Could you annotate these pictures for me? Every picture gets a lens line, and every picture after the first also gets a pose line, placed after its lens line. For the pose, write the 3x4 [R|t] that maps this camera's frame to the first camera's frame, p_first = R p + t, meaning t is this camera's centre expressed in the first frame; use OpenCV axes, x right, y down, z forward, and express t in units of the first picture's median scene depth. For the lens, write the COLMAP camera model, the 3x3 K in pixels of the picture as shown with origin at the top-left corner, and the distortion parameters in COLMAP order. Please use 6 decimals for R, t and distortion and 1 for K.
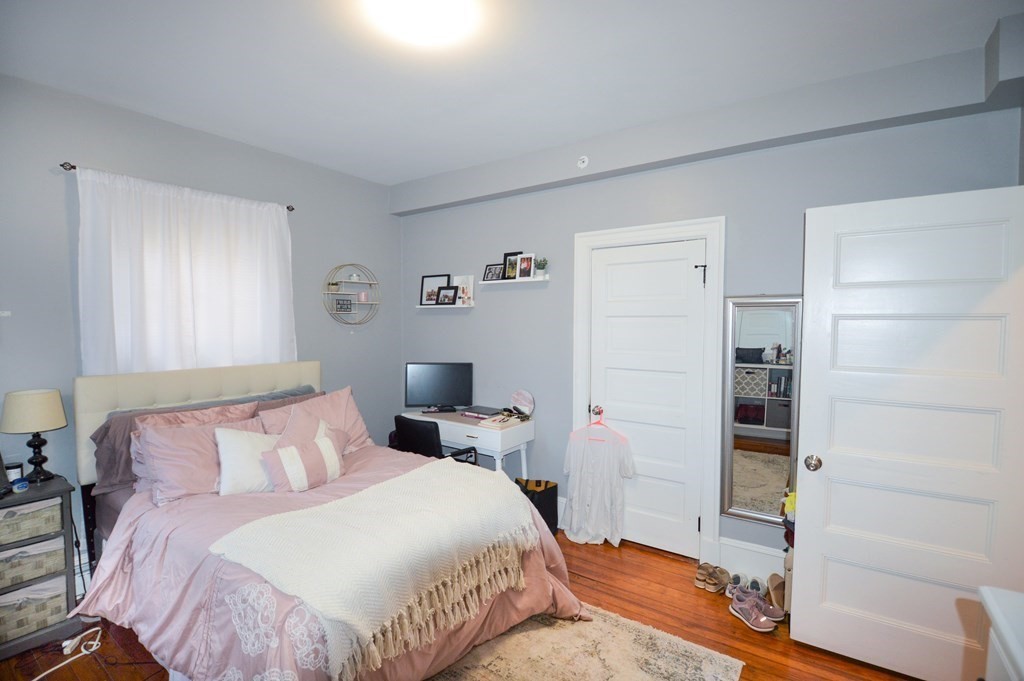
lens RADIAL K [[465.5, 0, 509.4], [0, 465.5, 344.4], [0, 0, 1]] dist [0.019480, -0.033985]
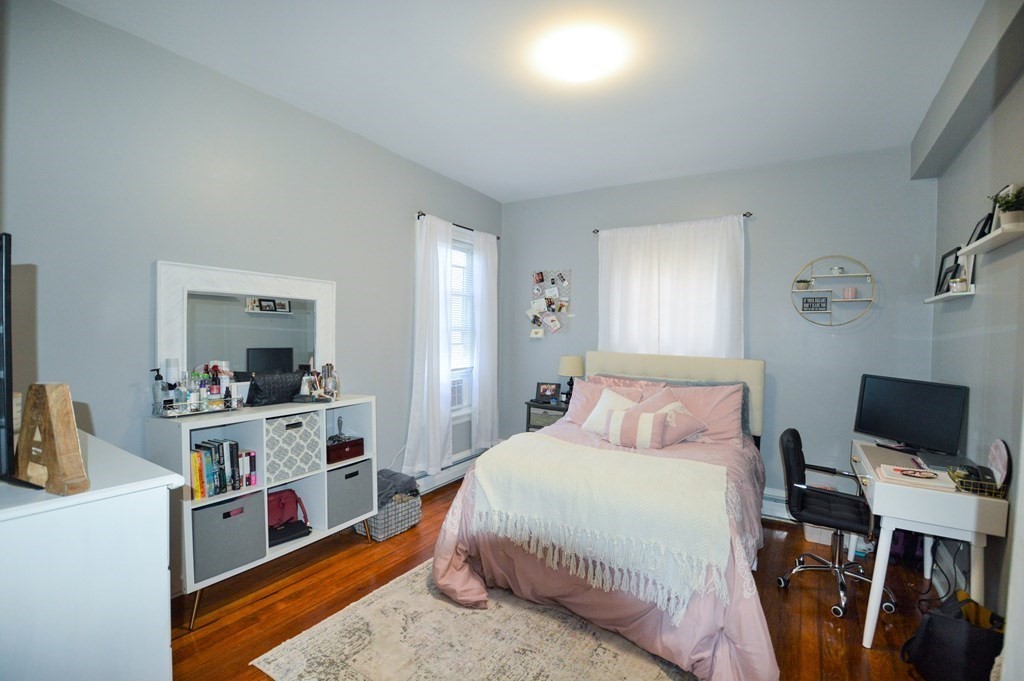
lens RADIAL K [[465.5, 0, 509.4], [0, 465.5, 344.4], [0, 0, 1]] dist [0.019480, -0.033985]
pose [[0.046126, 0.029102, -0.998512, 0.542604], [-0.074499, 0.996892, 0.025613, 0.015188], [0.996154, 0.073207, 0.048151, 0.401639]]
